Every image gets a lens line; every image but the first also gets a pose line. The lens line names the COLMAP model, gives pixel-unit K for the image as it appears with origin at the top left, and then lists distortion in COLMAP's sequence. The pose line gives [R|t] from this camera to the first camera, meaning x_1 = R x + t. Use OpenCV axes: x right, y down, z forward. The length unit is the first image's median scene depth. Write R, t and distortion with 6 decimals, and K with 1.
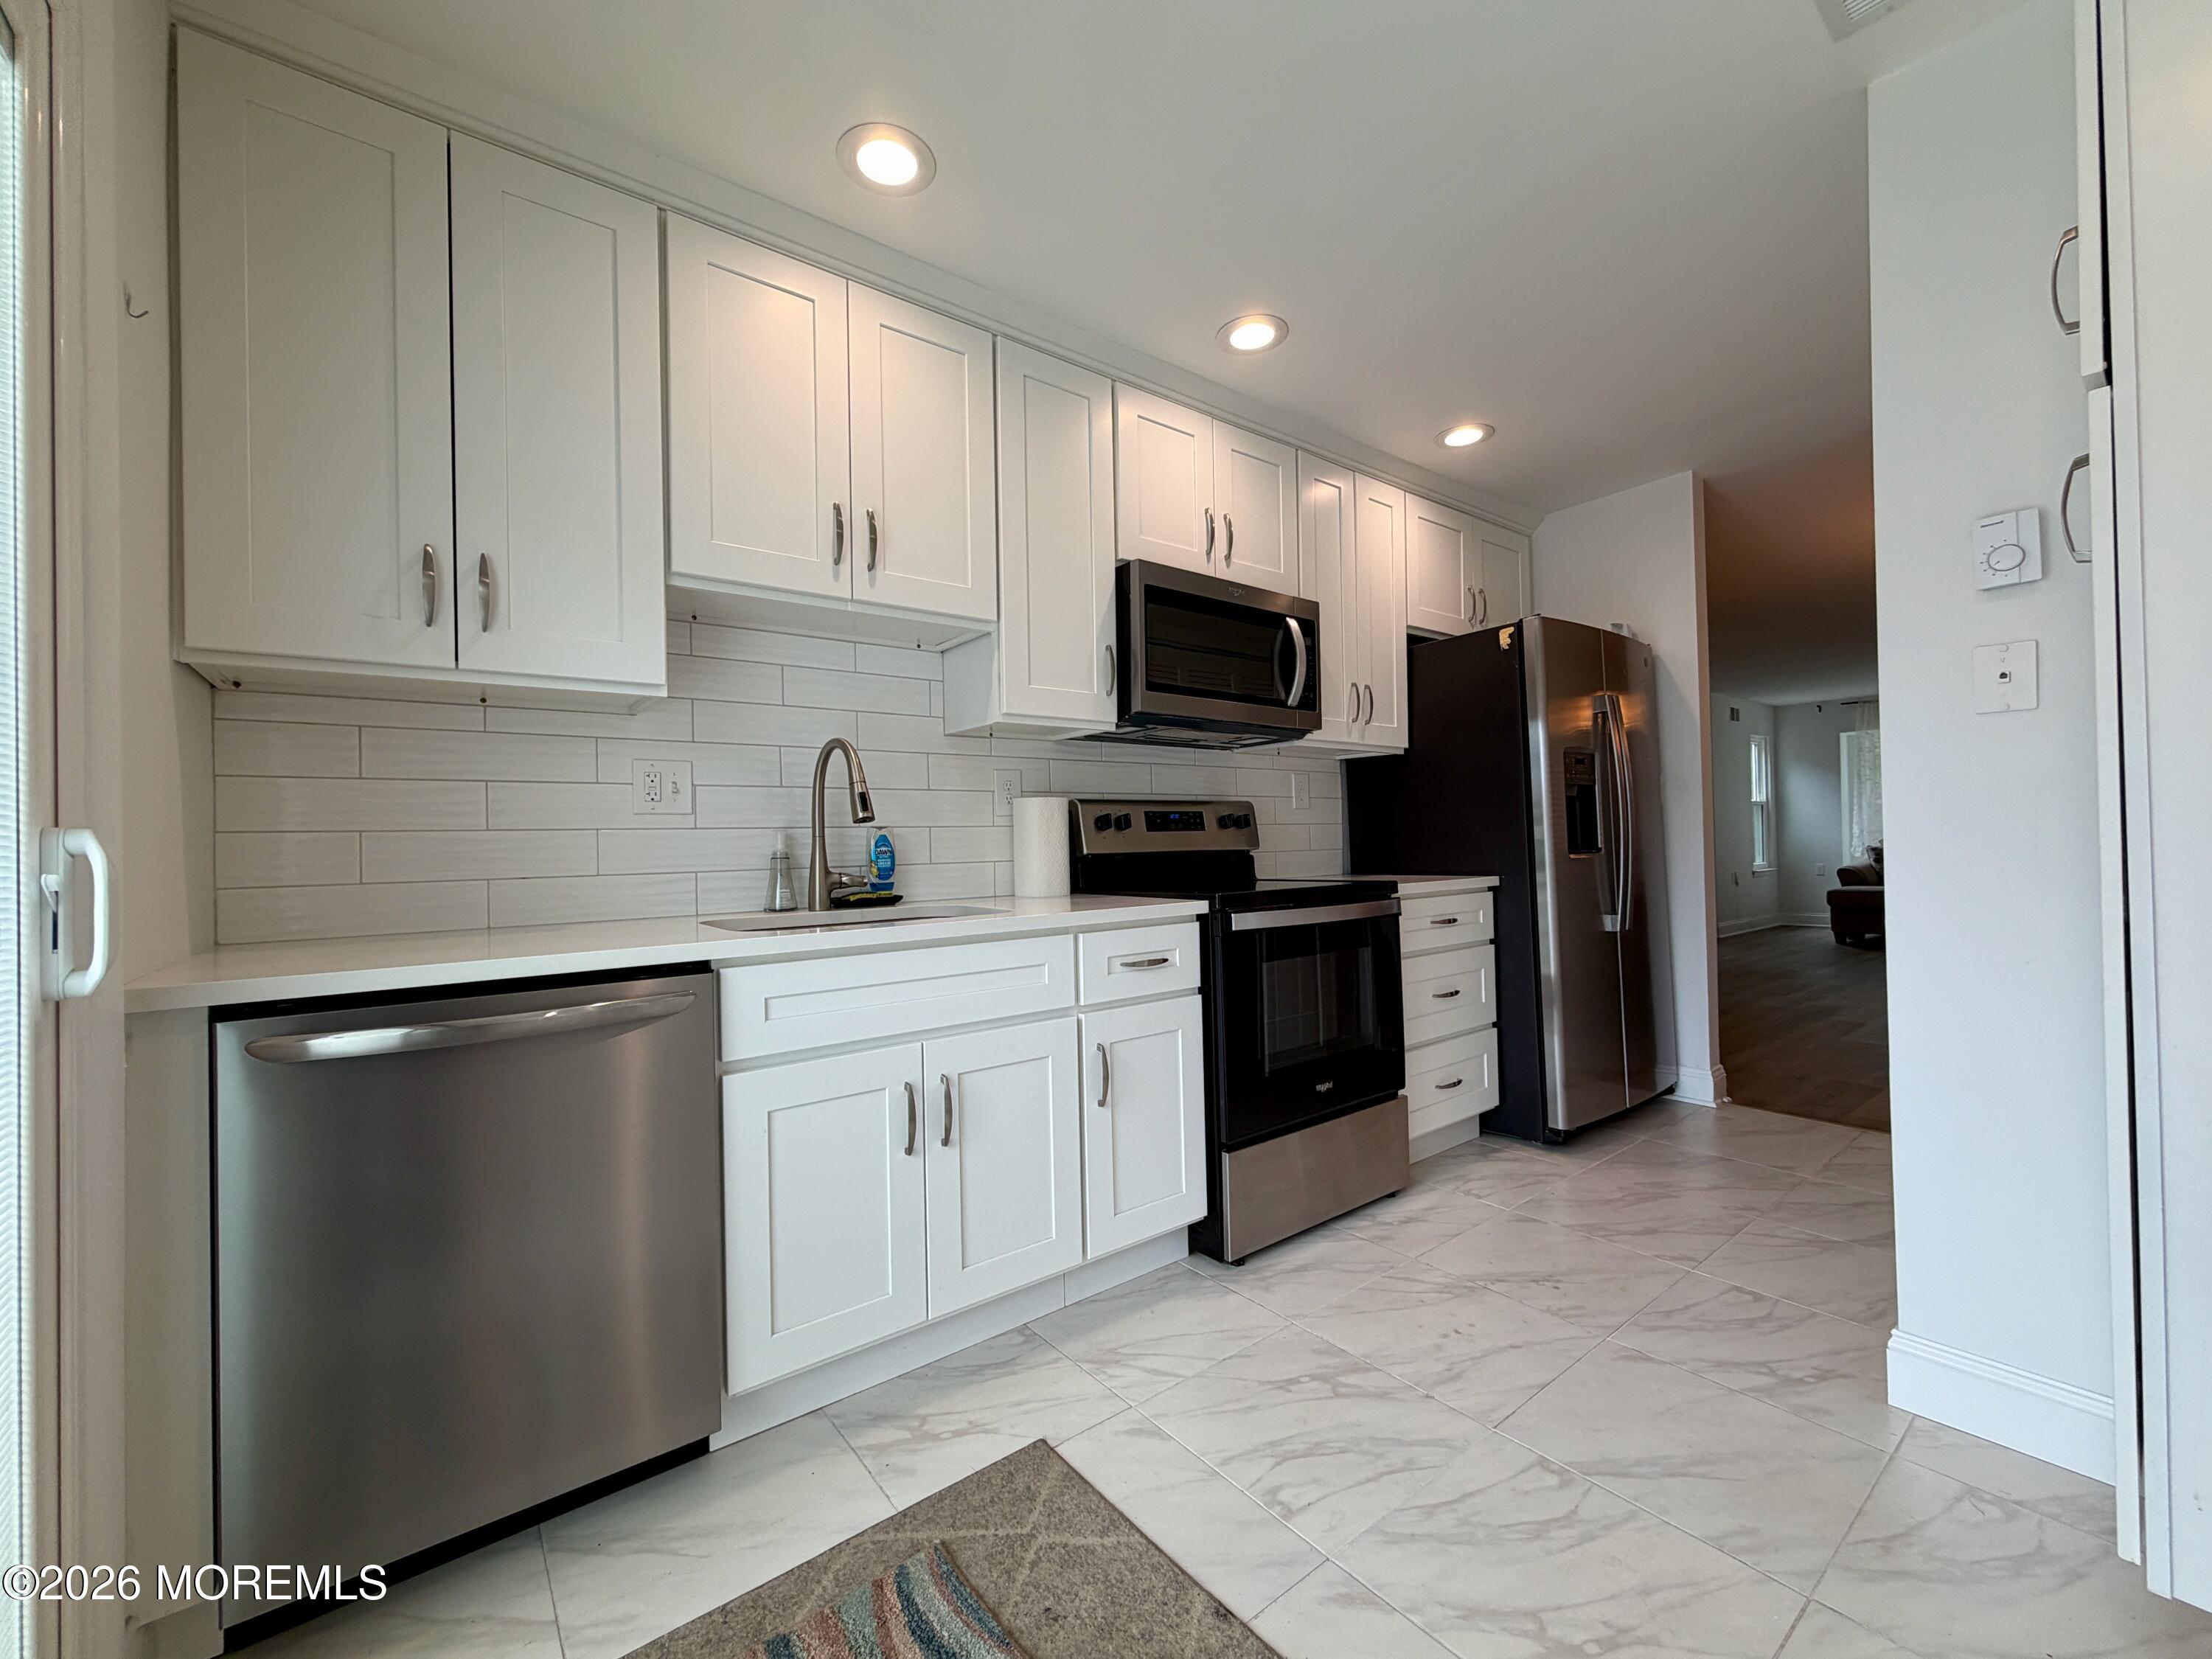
lens RADIAL K [[896.1, 0, 1095.9], [0, 896.1, 834.1], [0, 0, 1]] dist [-0.000974, 0.000595]
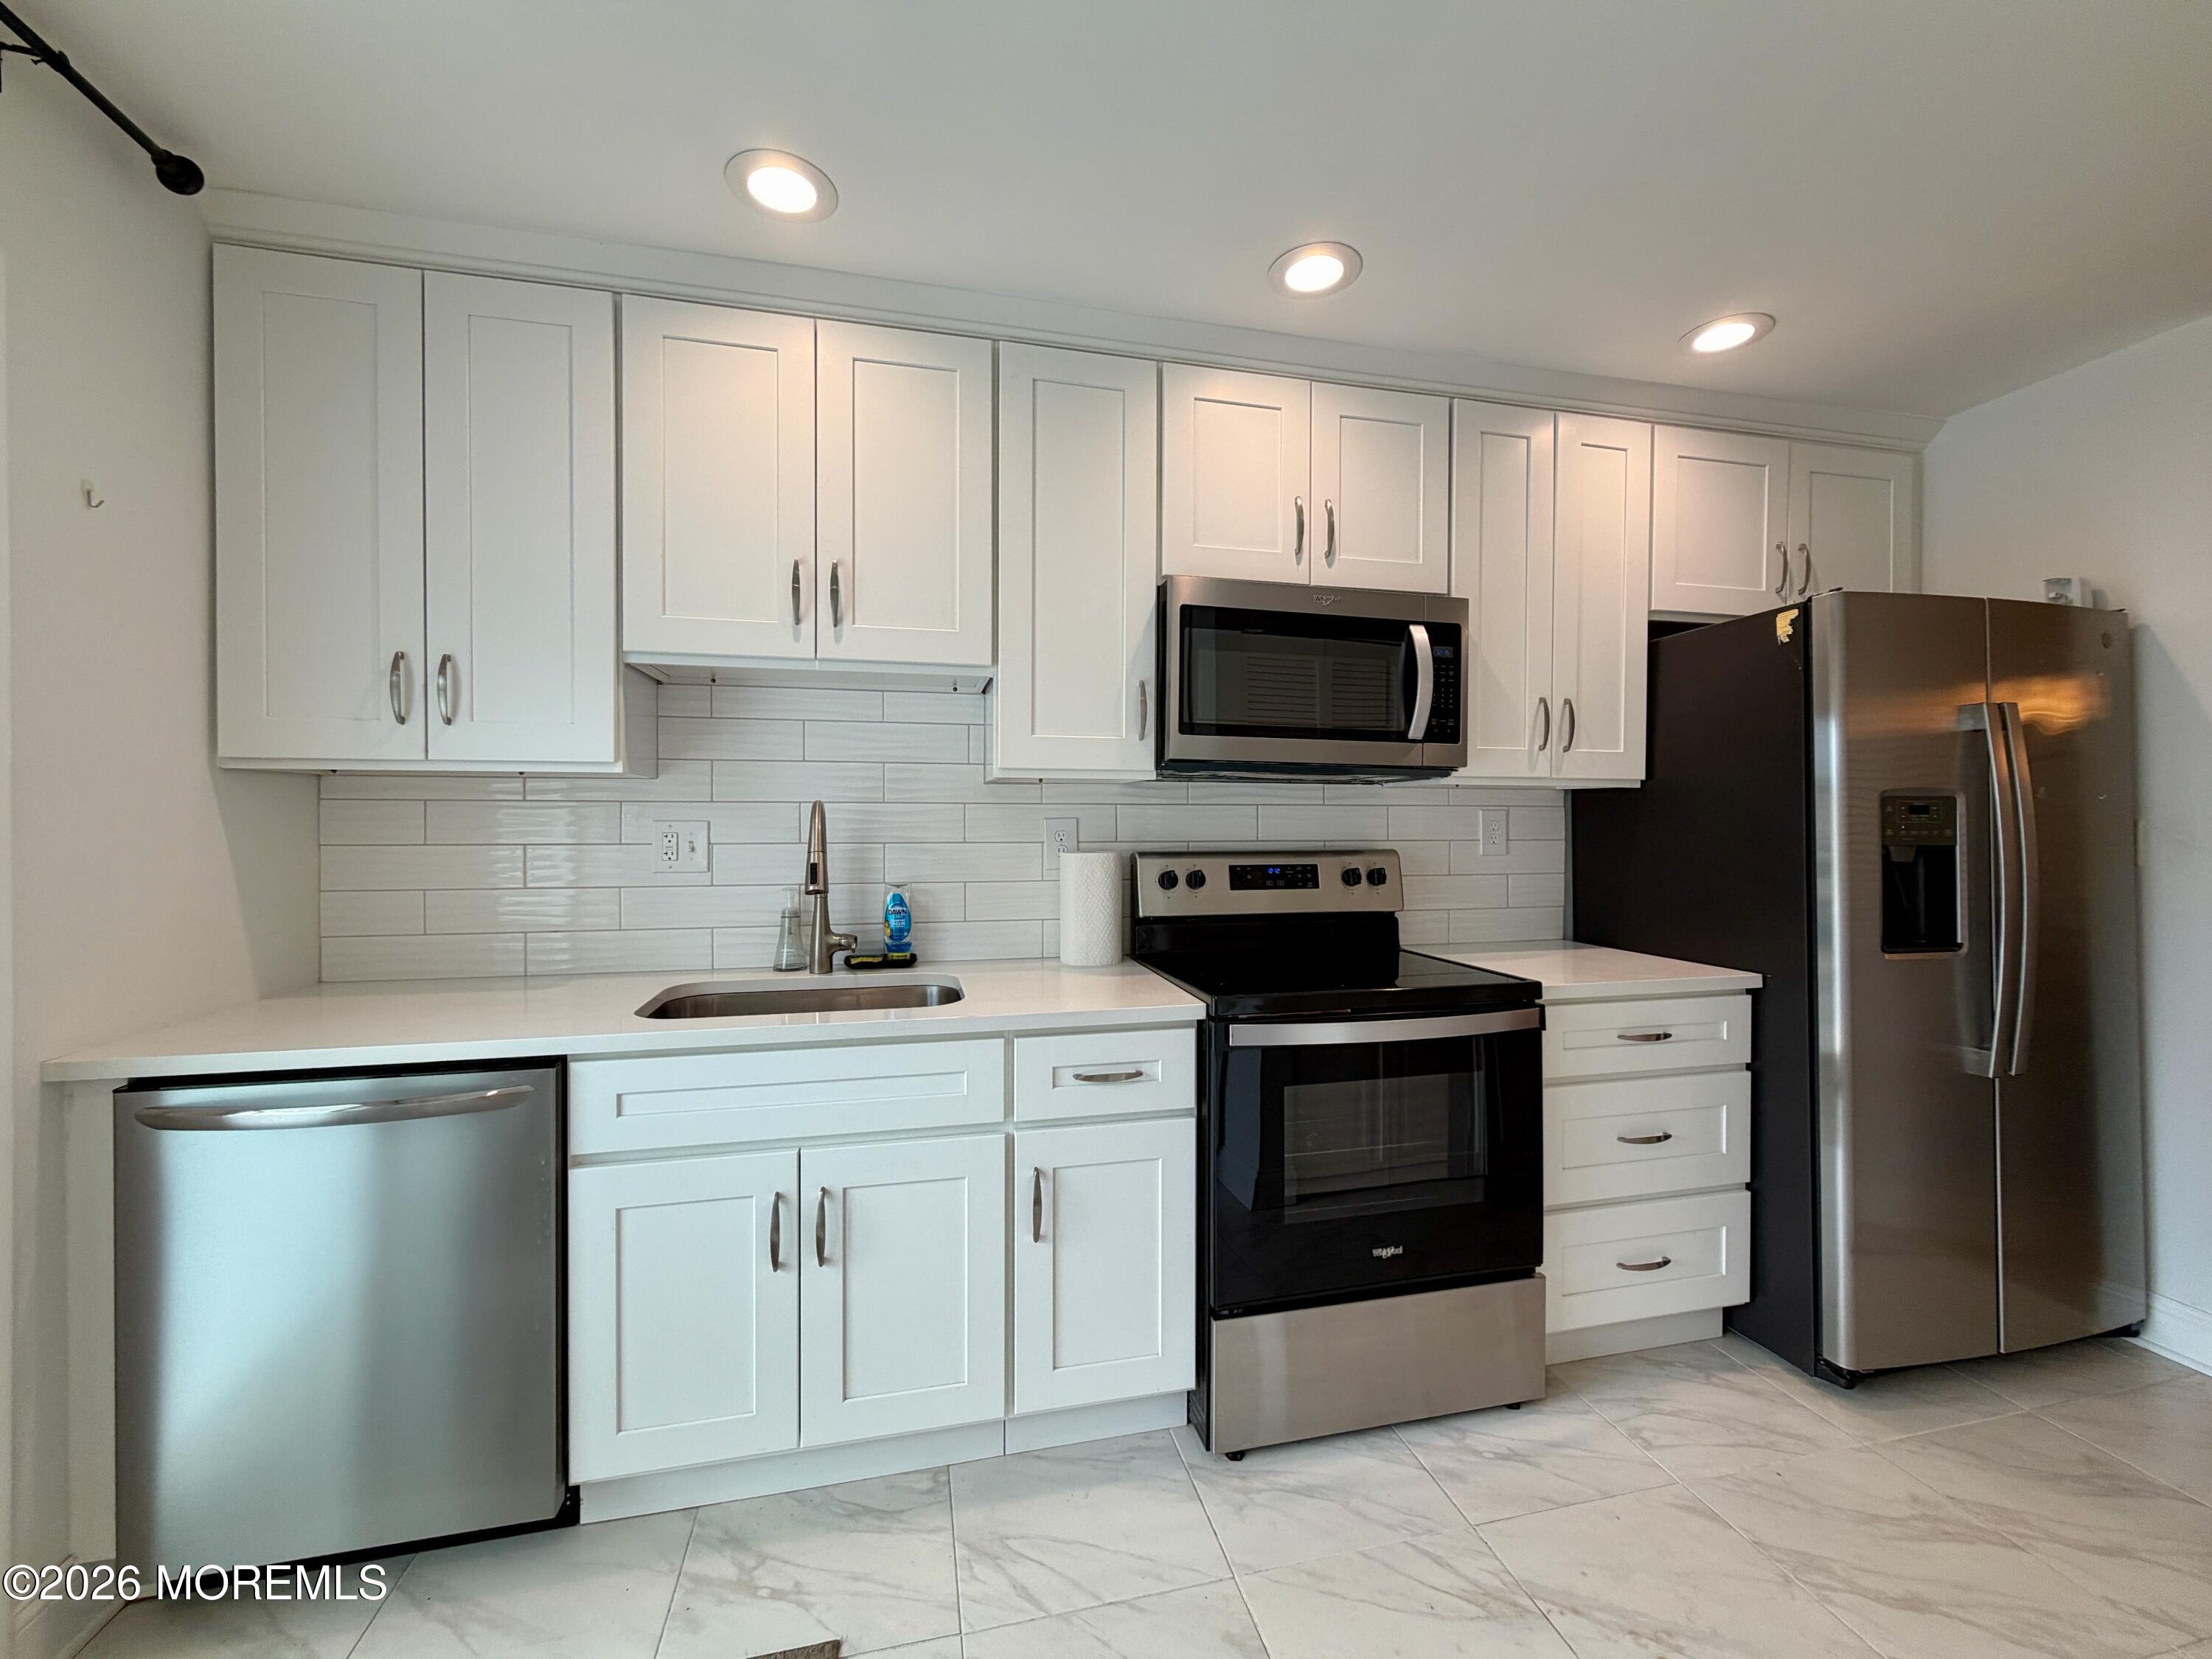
lens RADIAL K [[896.1, 0, 1108.3], [0, 896.1, 824.1], [0, 0, 1]] dist [-0.000974, 0.000595]
pose [[0.912799, 0.027150, -0.407507, 0.345090], [-0.017880, 0.999488, 0.026539, -0.099381], [0.408018, -0.016939, 0.912817, 0.216746]]
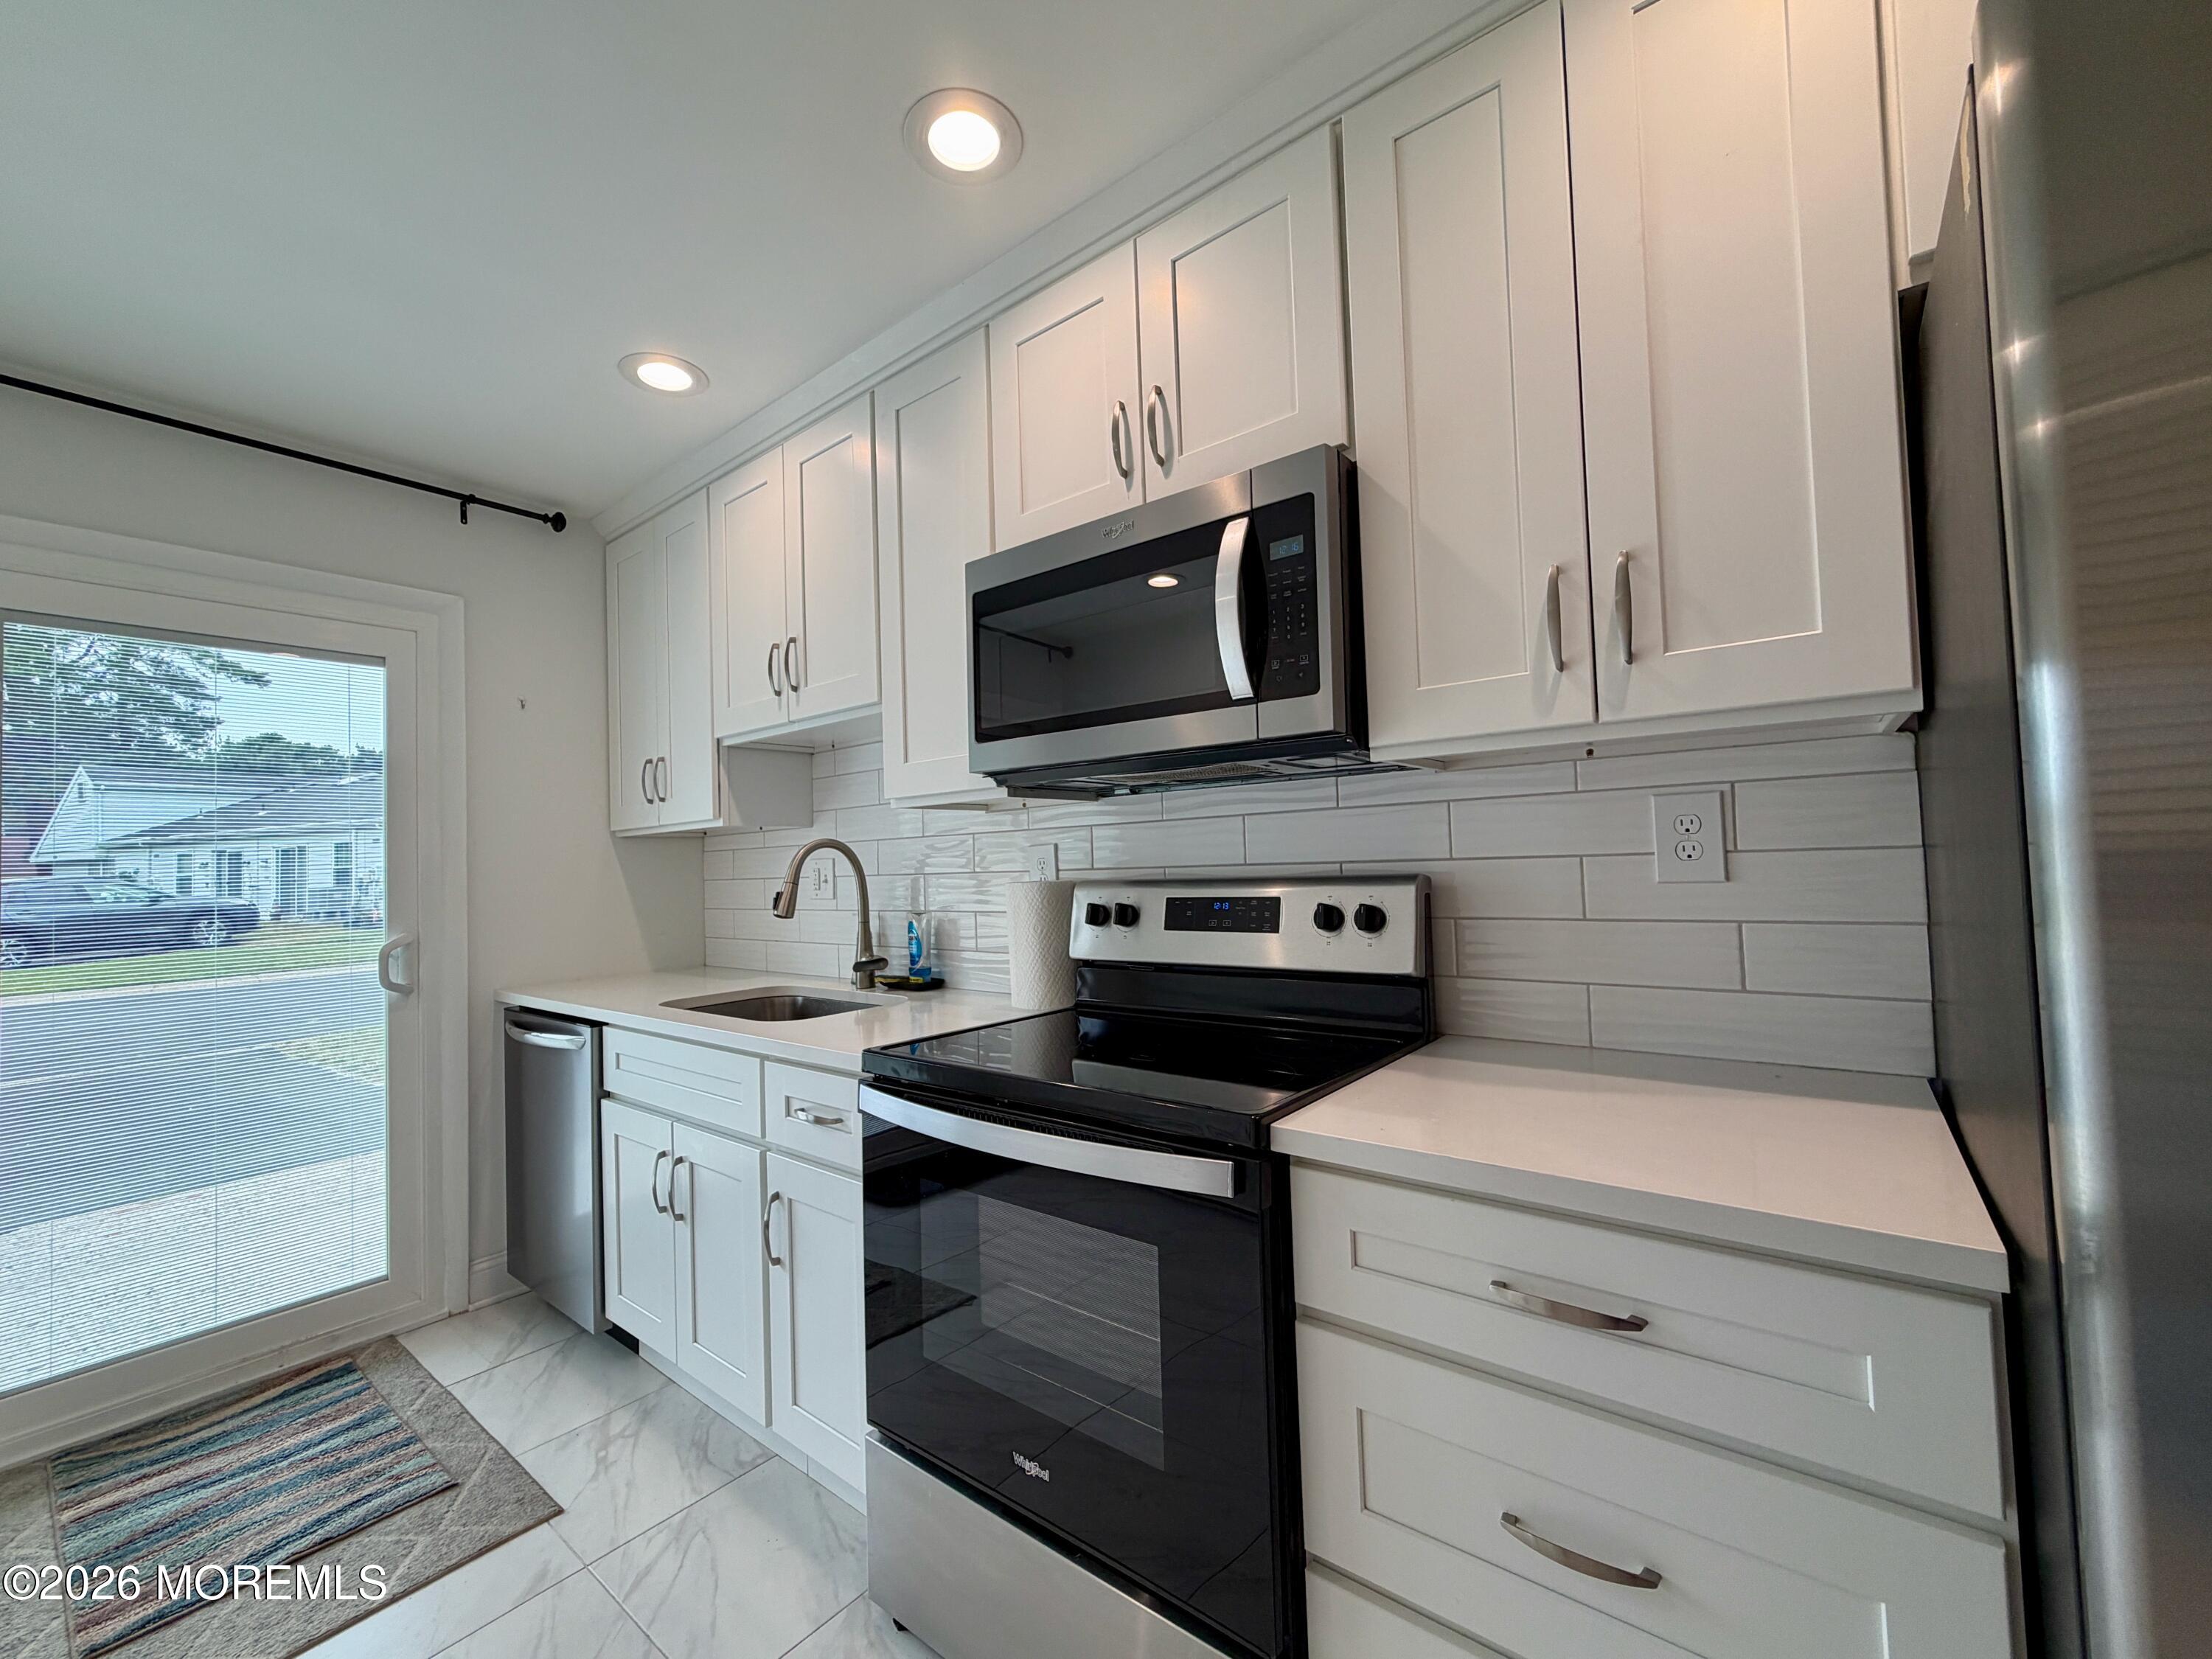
lens RADIAL K [[896.1, 0, 1091.8], [0, 896.1, 832.4], [0, 0, 1]] dist [-0.000974, 0.000595]
pose [[0.230730, -0.018705, -0.972838, 0.787438], [0.039228, 0.999181, -0.009908, -0.080021], [0.972227, -0.035876, 0.231275, 0.942821]]
